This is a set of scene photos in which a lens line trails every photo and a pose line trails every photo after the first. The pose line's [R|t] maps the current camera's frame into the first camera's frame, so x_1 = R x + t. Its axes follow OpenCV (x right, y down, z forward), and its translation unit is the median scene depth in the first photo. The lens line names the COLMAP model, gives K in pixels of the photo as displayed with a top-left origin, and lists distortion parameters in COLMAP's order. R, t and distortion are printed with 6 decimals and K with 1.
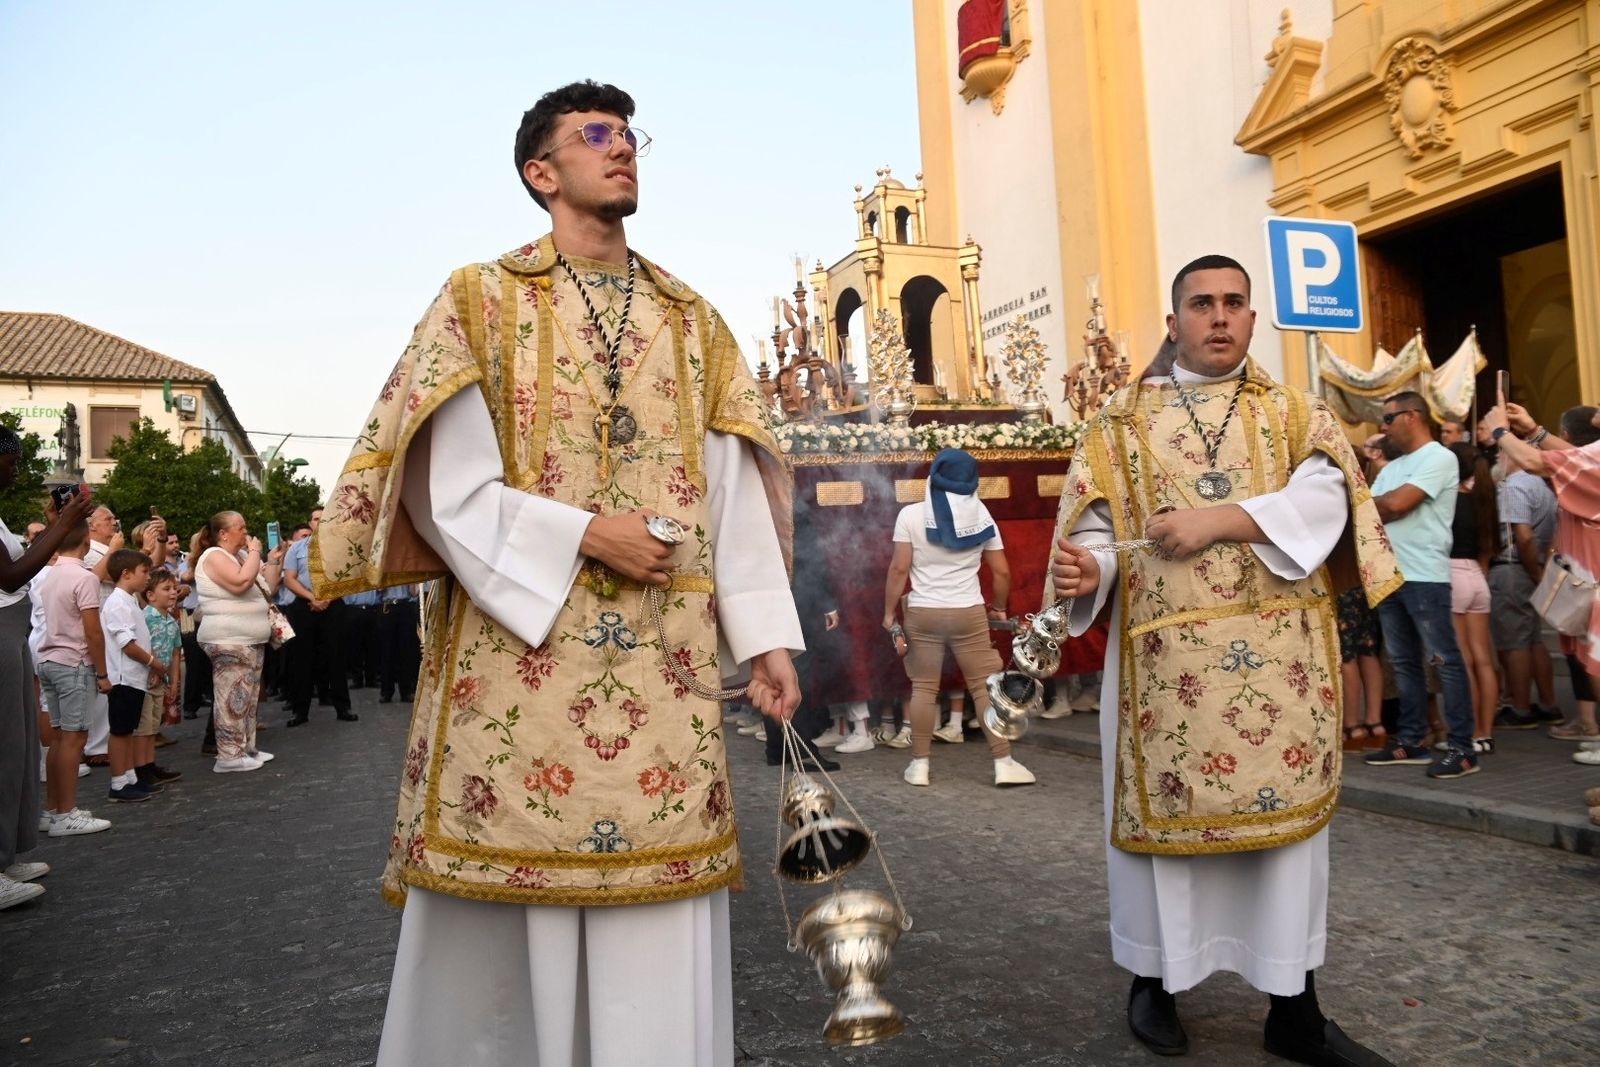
lens RADIAL K [[1093.9, 0, 800.0], [0, 1093.9, 533.5], [0, 0, 1]] dist [-0.116834, 0.100534]
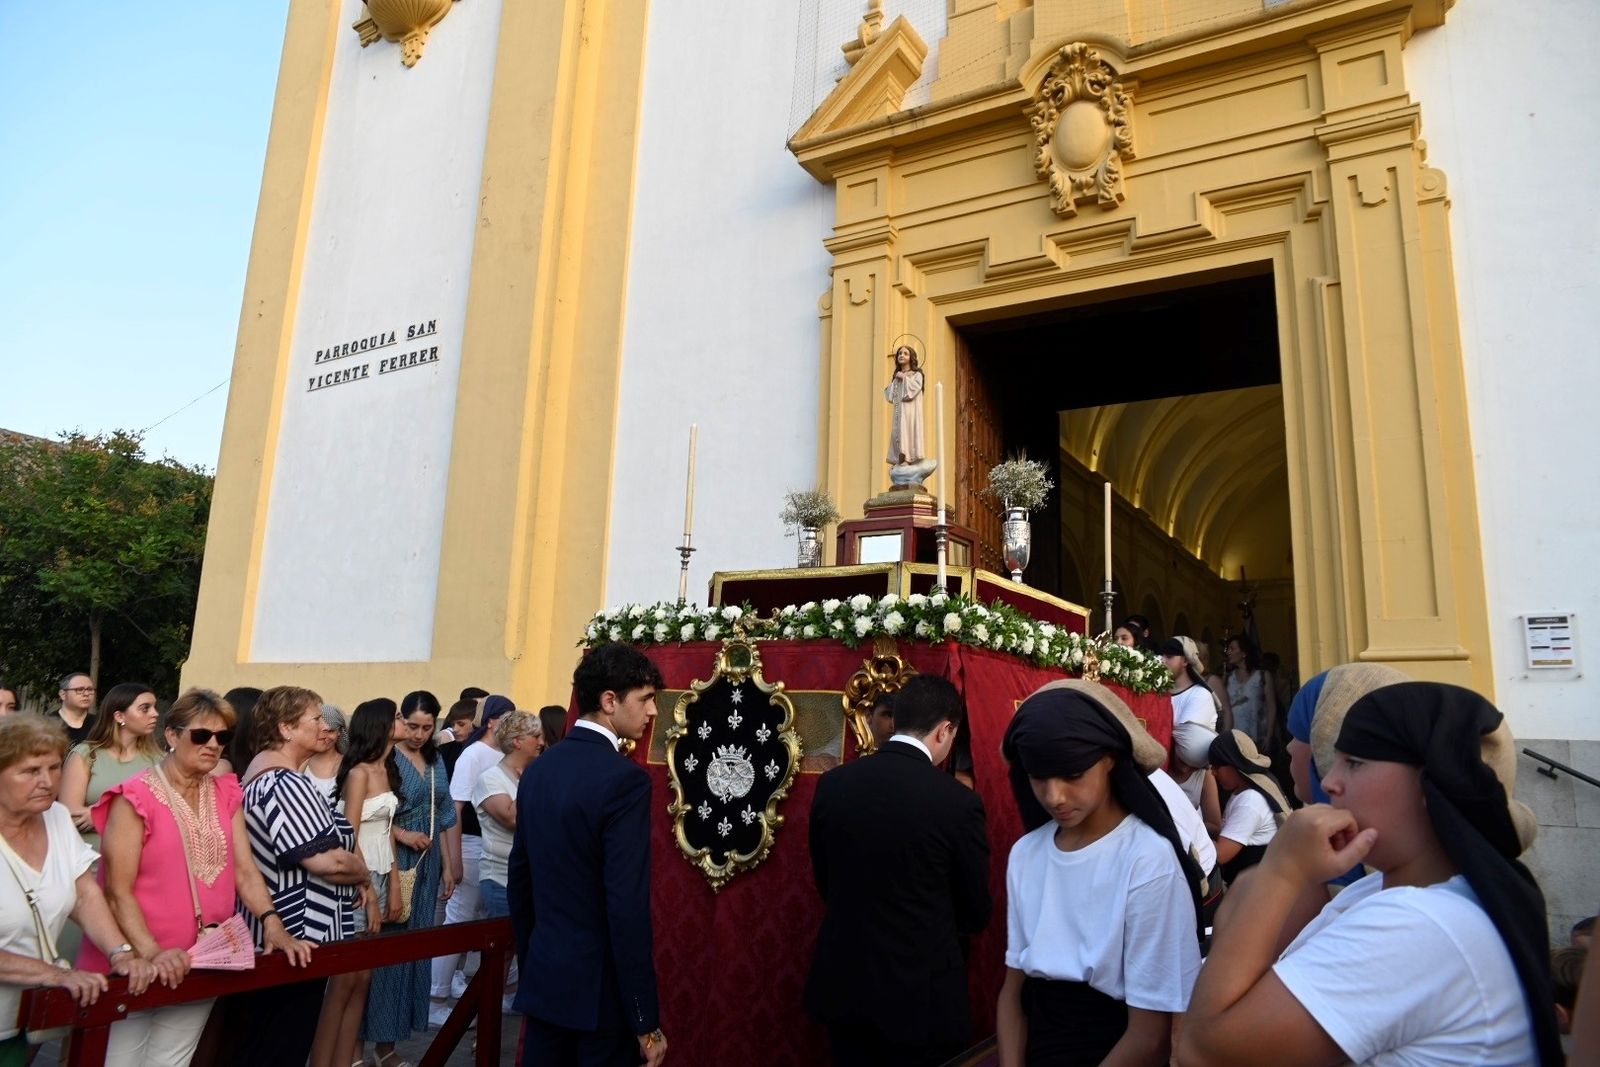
lens RADIAL K [[1093.9, 0, 800.0], [0, 1093.9, 533.5], [0, 0, 1]] dist [-0.116834, 0.100534]
pose [[0.806231, 0.180439, 0.563412, 0.096504], [-0.099101, 0.980087, -0.172073, -0.022563], [-0.583242, 0.082896, 0.808058, 0.556770]]
